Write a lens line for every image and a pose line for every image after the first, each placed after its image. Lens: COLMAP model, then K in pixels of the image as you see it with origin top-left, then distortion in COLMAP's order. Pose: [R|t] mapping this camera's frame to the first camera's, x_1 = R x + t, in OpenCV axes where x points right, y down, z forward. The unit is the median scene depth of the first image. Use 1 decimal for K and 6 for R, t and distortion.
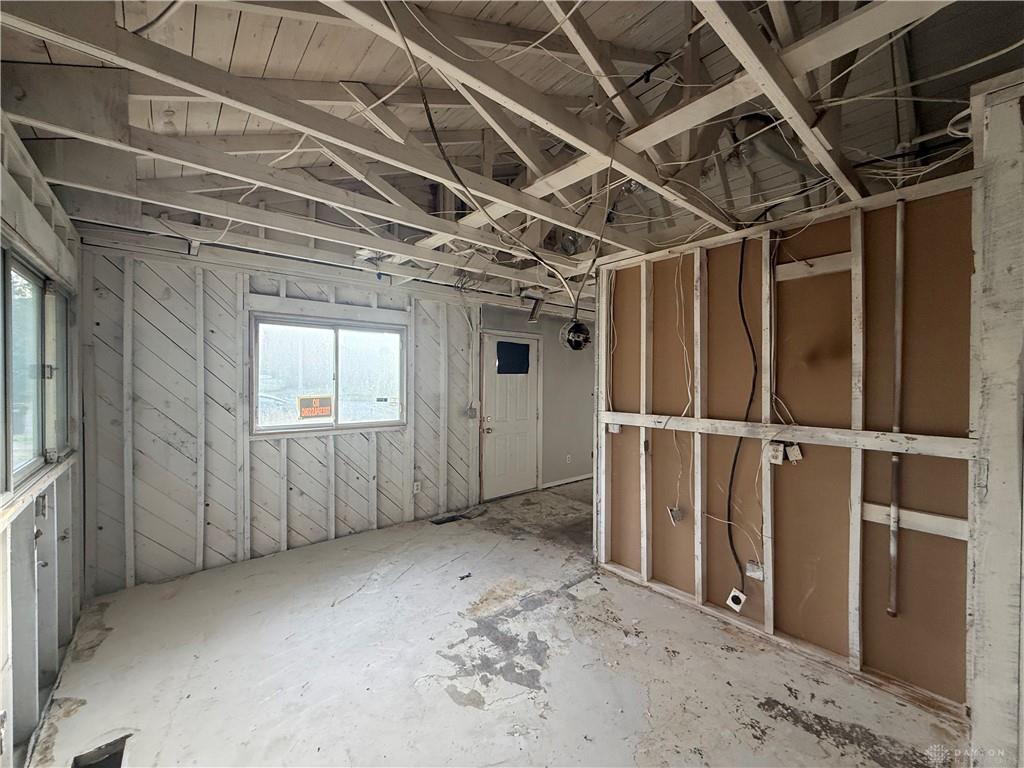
lens RADIAL K [[407.1, 0, 508.2], [0, 407.1, 383.6], [0, 0, 1]] dist [-0.001937, 0.000677]
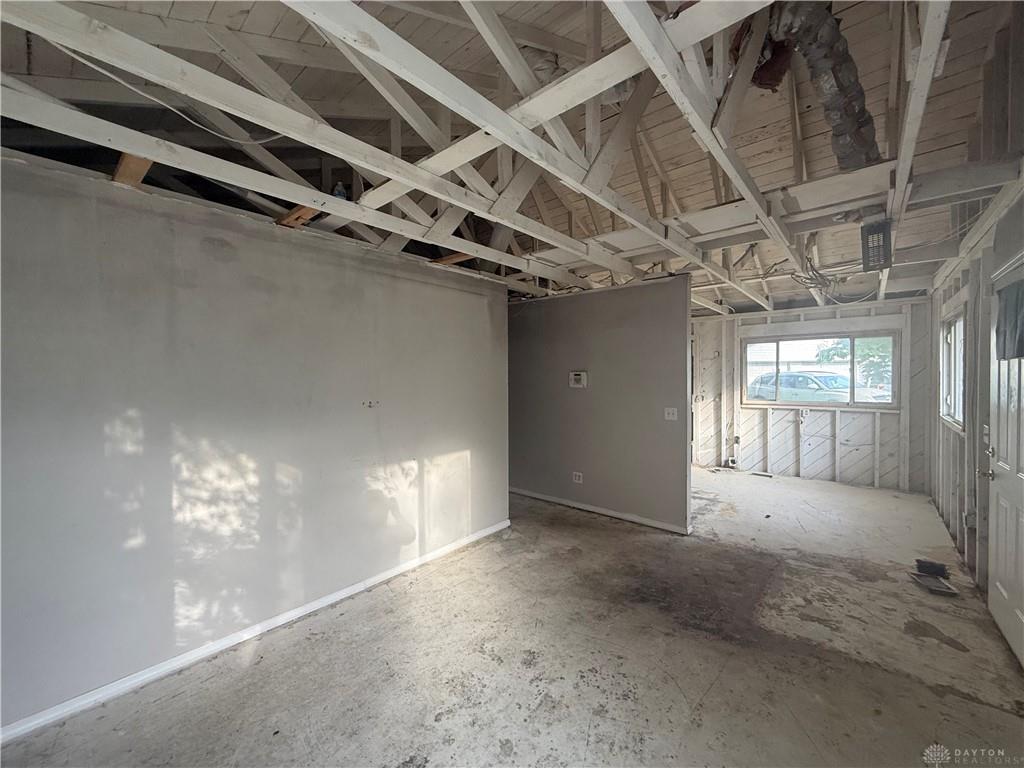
lens RADIAL K [[407.1, 0, 509.1], [0, 407.1, 384.9], [0, 0, 1]] dist [-0.001937, 0.000677]
pose [[-0.988274, 0.006071, -0.152572, 1.072383], [0.000725, 0.999385, 0.035068, -0.020548], [0.152691, 0.034546, -0.987670, 2.454954]]
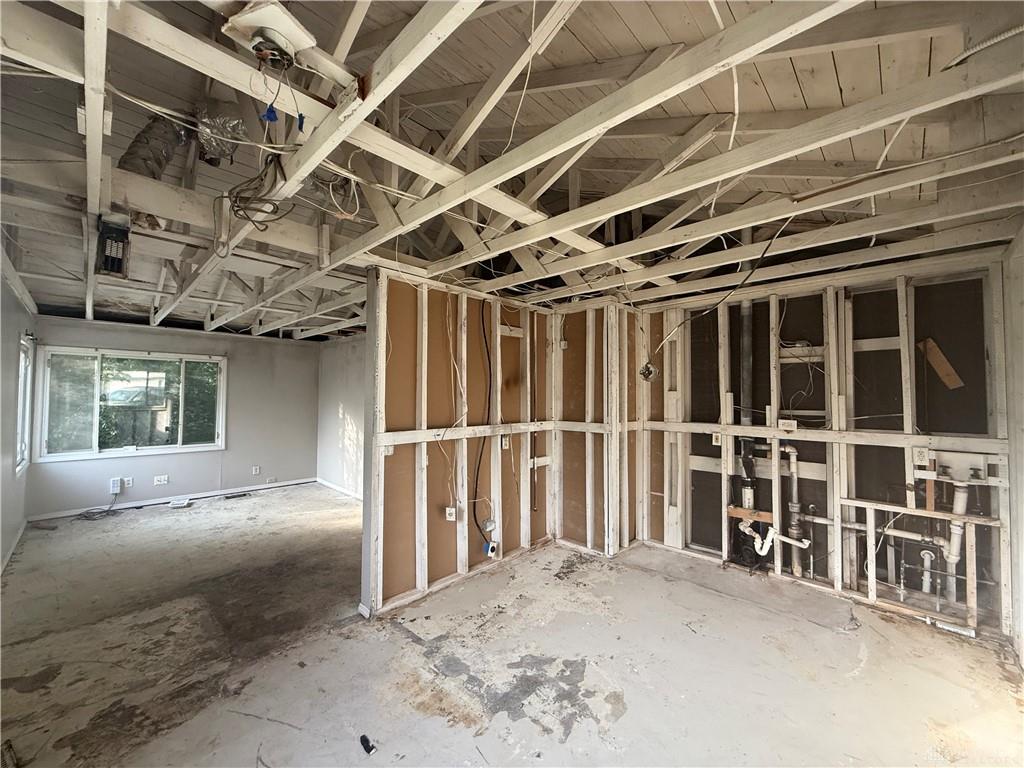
lens RADIAL K [[407.1, 0, 510.8], [0, 407.1, 383.3], [0, 0, 1]] dist [-0.001937, 0.000677]
pose [[-0.105960, 0.022226, 0.994122, -0.784209], [0.003145, 0.999753, -0.022017, -0.021607], [-0.994365, 0.000793, -0.106004, 0.955919]]
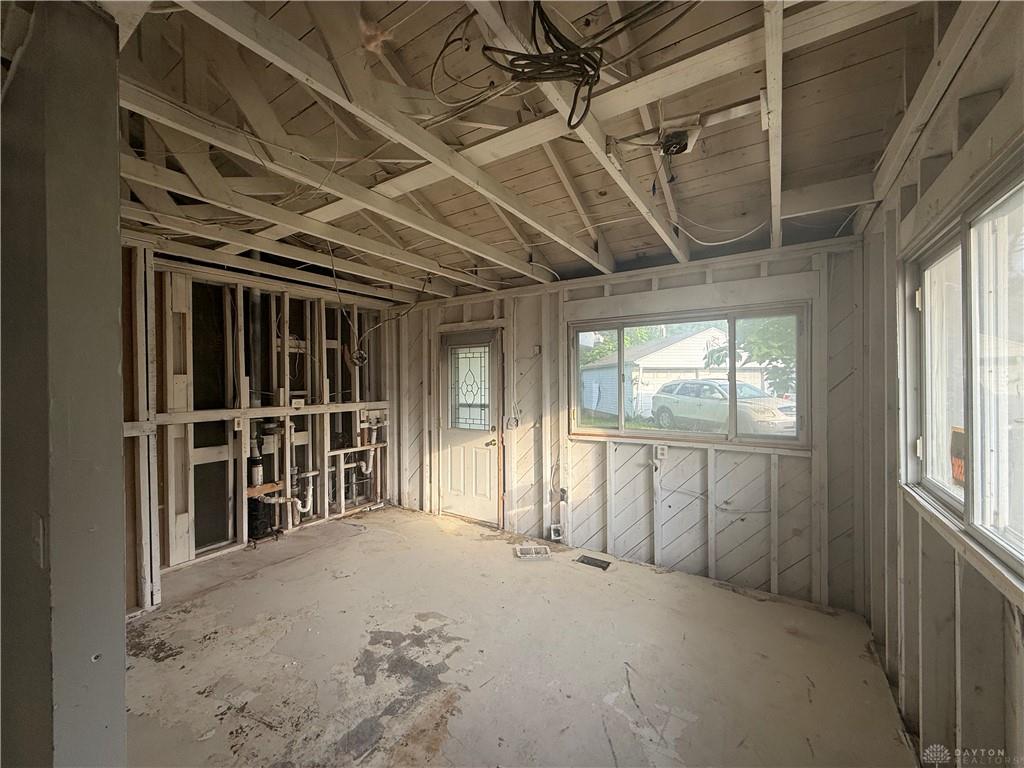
lens RADIAL K [[407.1, 0, 508.9], [0, 407.1, 384.1], [0, 0, 1]] dist [-0.001937, 0.000677]
pose [[-0.957918, 0.002427, -0.287031, 0.020804], [-0.002526, 0.999854, 0.016886, -0.018281], [0.287030, 0.016900, -0.957772, 1.637787]]
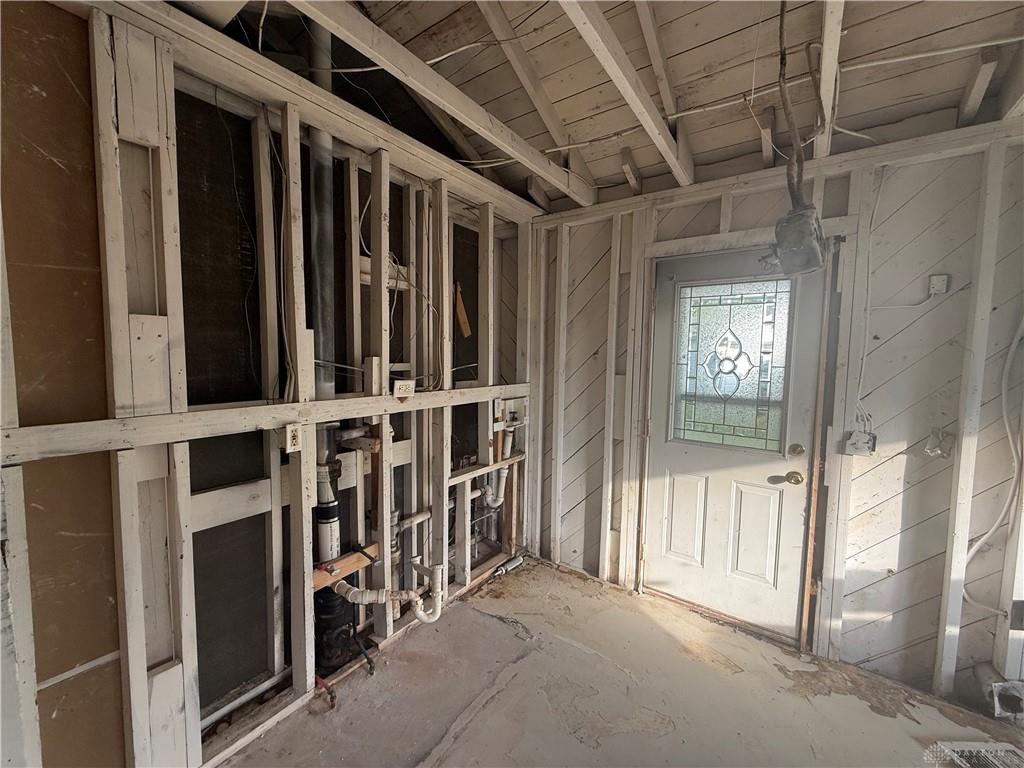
lens RADIAL K [[407.1, 0, 509.1], [0, 407.1, 384.2], [0, 0, 1]] dist [-0.001937, 0.000677]
pose [[-0.968560, -0.002891, -0.248765, 0.328060], [-0.023911, 0.996385, 0.081516, 0.006441], [0.247630, 0.084901, -0.965128, 0.757036]]
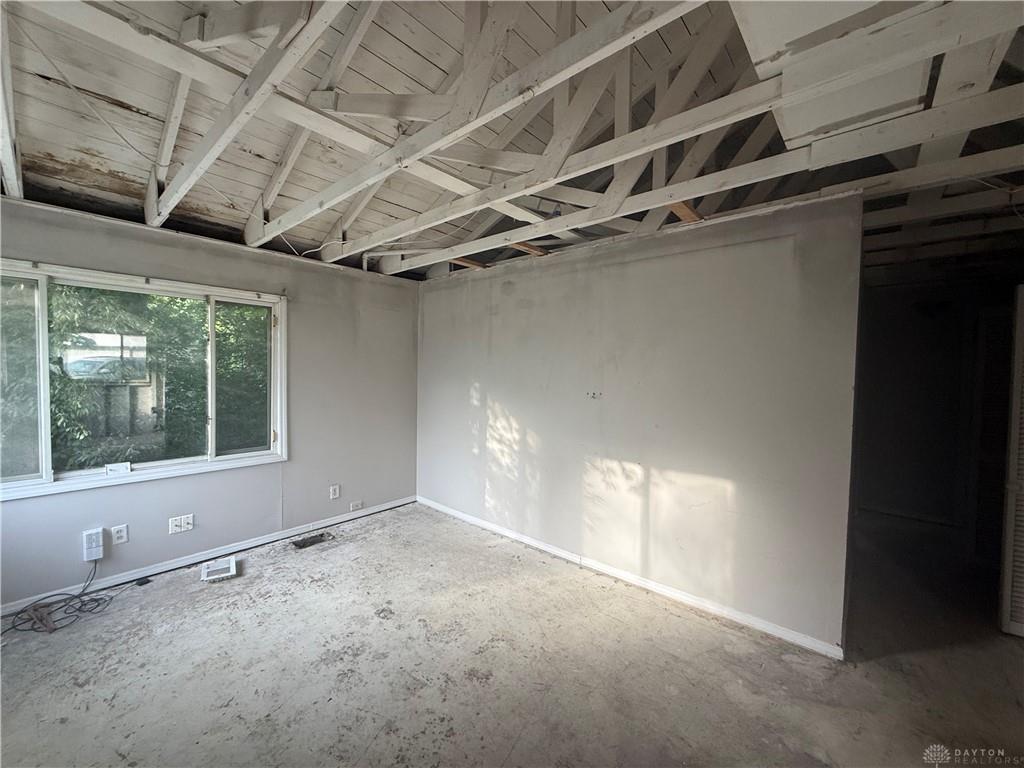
lens RADIAL K [[407.1, 0, 508.6], [0, 407.1, 384.2], [0, 0, 1]] dist [-0.001937, 0.000677]
pose [[-0.151073, -0.042211, 0.987621, 0.228376], [-0.004747, 0.999107, 0.041976, -0.008230], [-0.988511, 0.001653, -0.151138, 1.765210]]
